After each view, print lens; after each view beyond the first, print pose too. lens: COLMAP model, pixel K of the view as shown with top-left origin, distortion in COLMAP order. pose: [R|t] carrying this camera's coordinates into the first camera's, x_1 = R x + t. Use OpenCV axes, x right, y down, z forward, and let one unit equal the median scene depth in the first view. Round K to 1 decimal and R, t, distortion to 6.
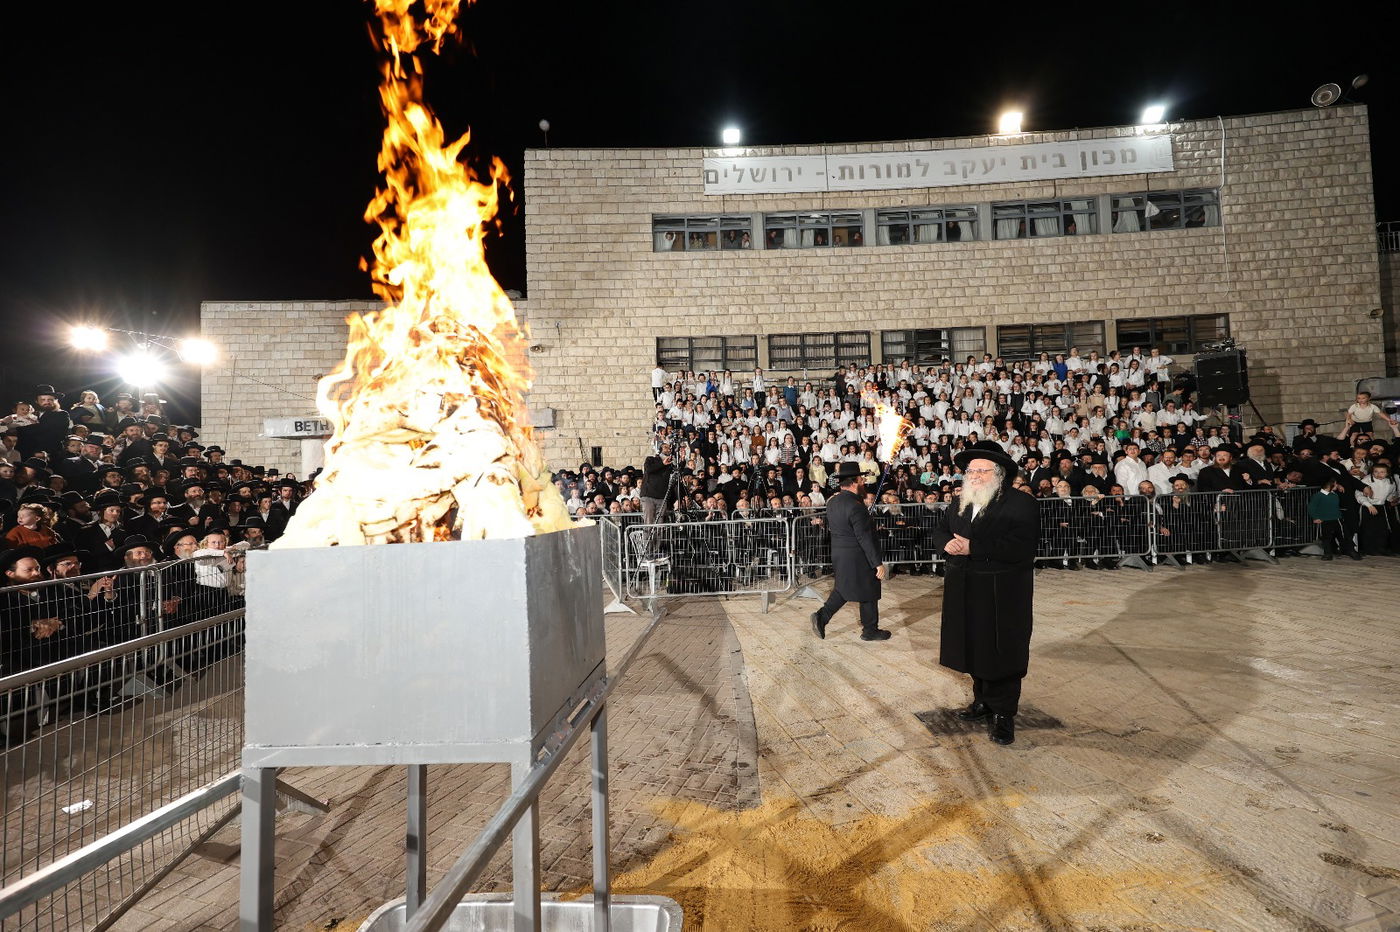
lens RADIAL K [[562.8, 0, 703.0], [0, 562.8, 468.9], [0, 0, 1]] dist [0.000627, -0.000189]
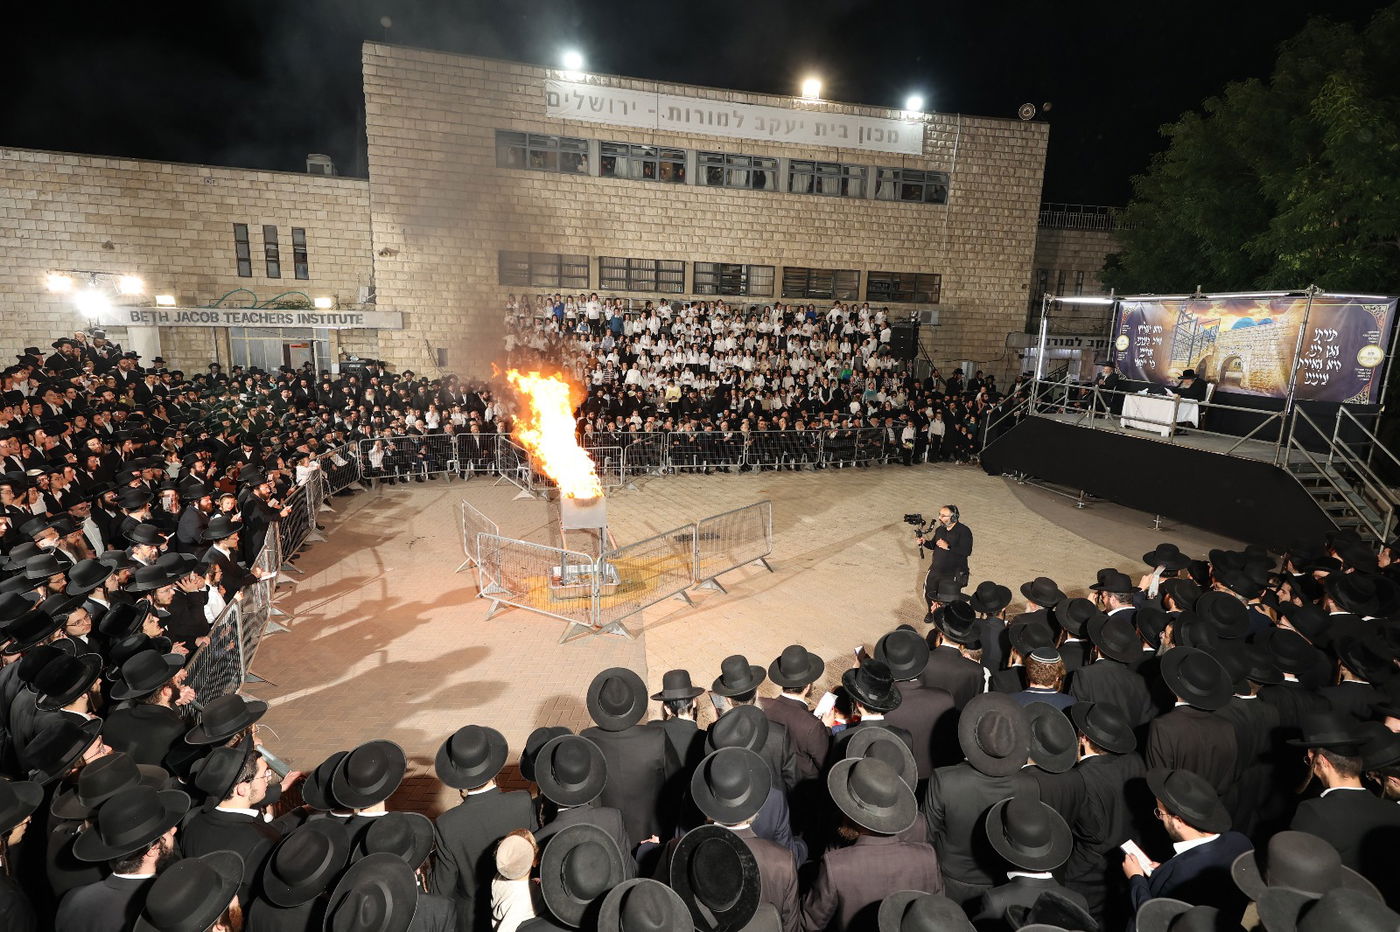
lens RADIAL K [[734.6, 0, 703.2], [0, 734.6, 469.4], [0, 0, 1]] dist [0.004469, -0.000085]
pose [[0.951693, 0.003645, 0.307030, -0.142574], [-0.075354, 0.972123, 0.222032, -0.167812], [-0.297661, -0.234443, 0.925437, -0.554664]]
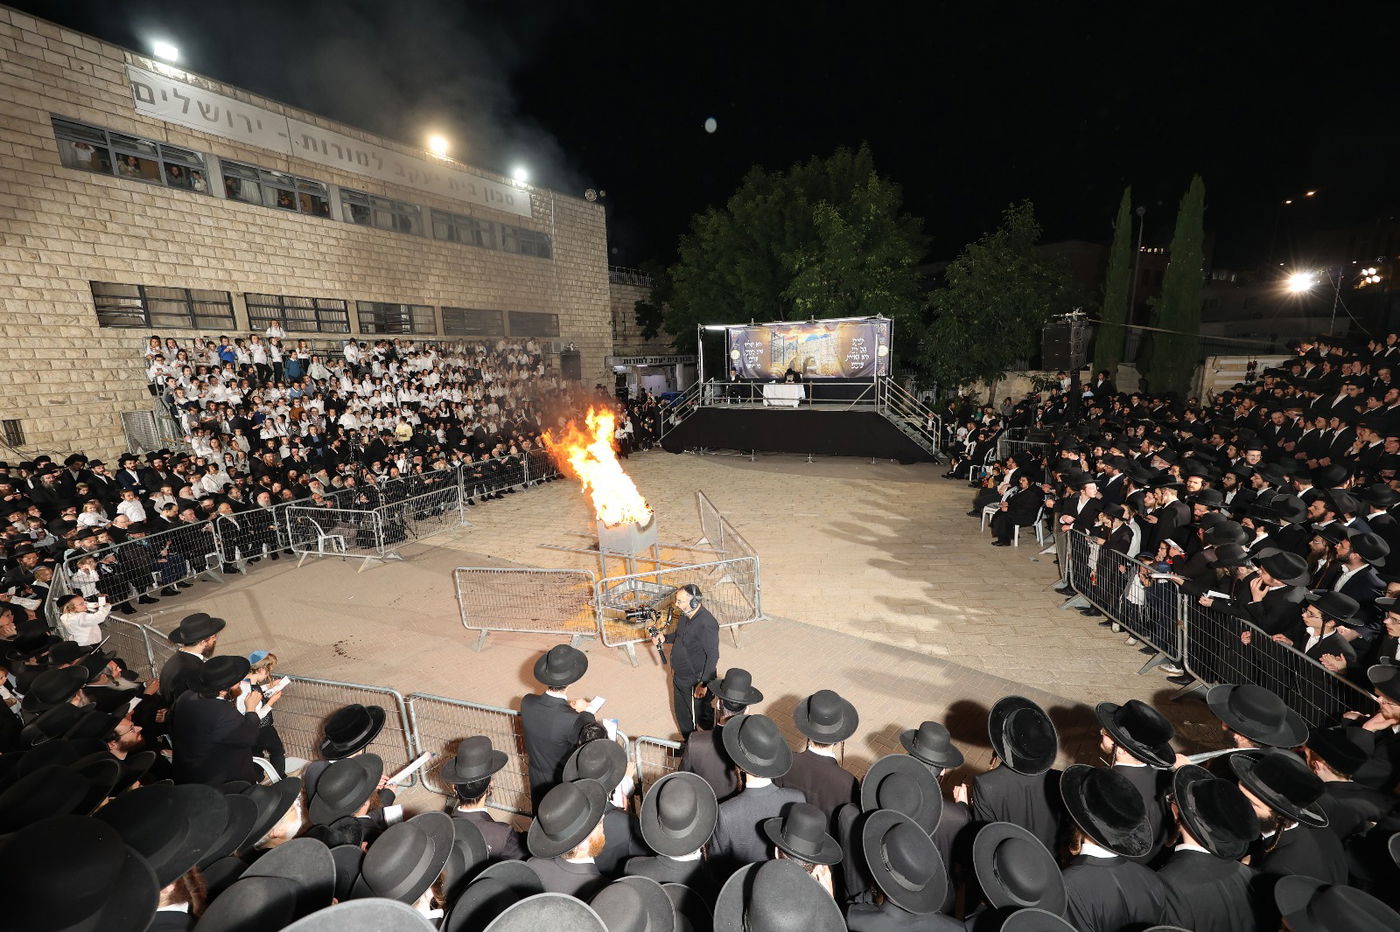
lens RADIAL K [[562.8, 0, 704.6], [0, 562.8, 470.8], [0, 0, 1]] dist [0.000627, -0.000189]
pose [[0.442623, -0.158730, 0.882547, -0.459002], [-0.016425, 0.982608, 0.184964, -0.128630], [-0.896557, -0.096365, 0.432318, -0.191813]]
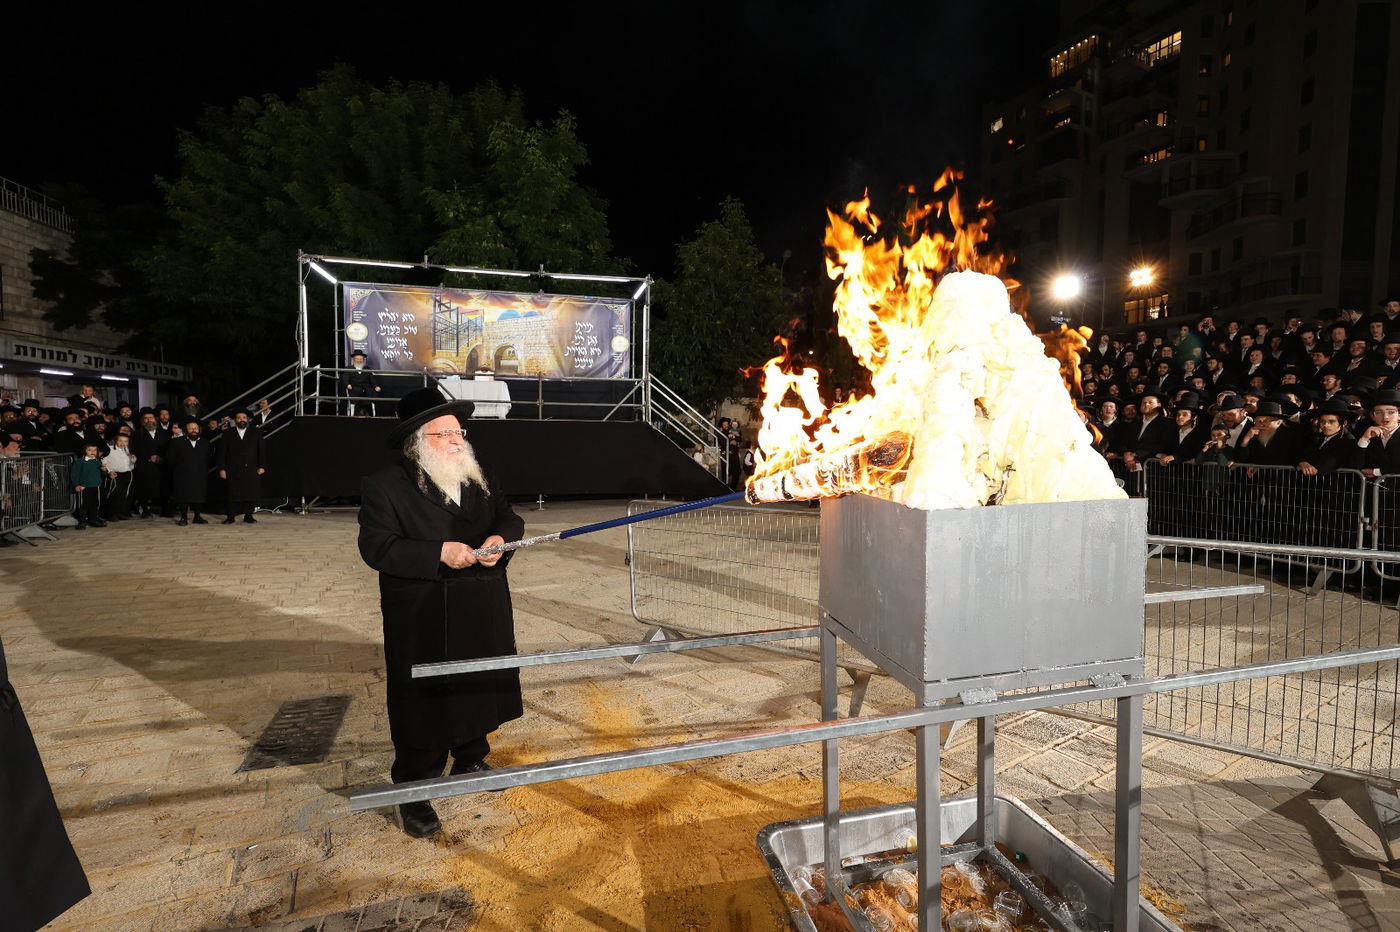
lens RADIAL K [[654.0, 0, 699.6], [0, 654.0, 469.9], [0, 0, 1]] dist [0.002105, -0.000691]
pose [[-0.286482, -0.018312, 0.957911, -0.139219], [-0.034794, 0.999357, 0.008698, 0.007815], [-0.957454, -0.030838, -0.286934, 0.171828]]
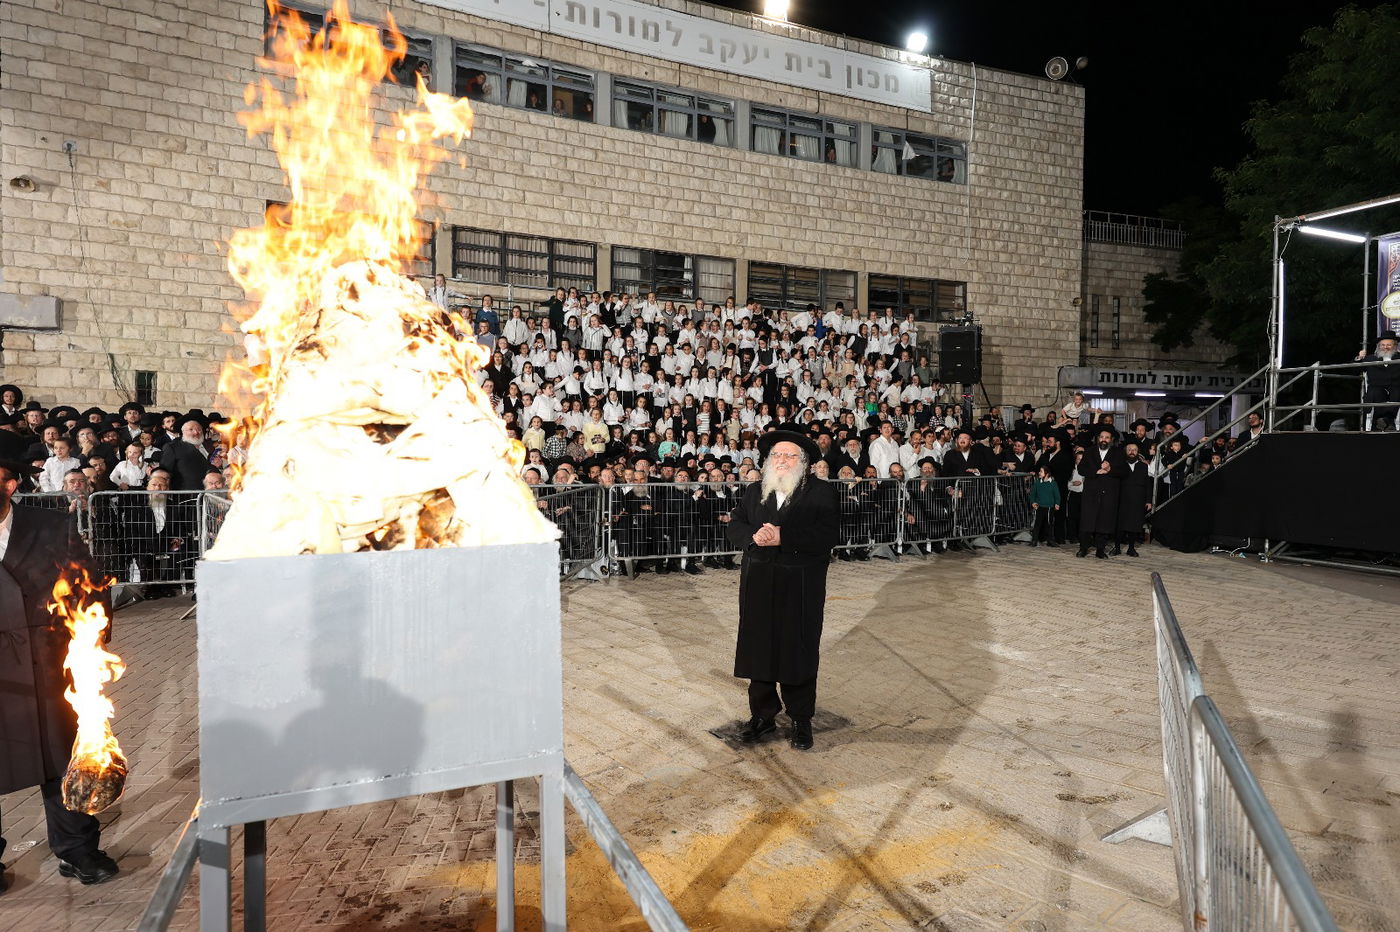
lens RADIAL K [[818.5, 0, 697.5], [0, 818.5, 464.9], [0, 0, 1]] dist [0.004936, -0.003949]
pose [[0.894451, 0.029835, 0.446170, -0.052814], [-0.052394, 0.997891, 0.038308, -0.005343], [-0.444086, -0.057641, 0.894128, -0.023872]]
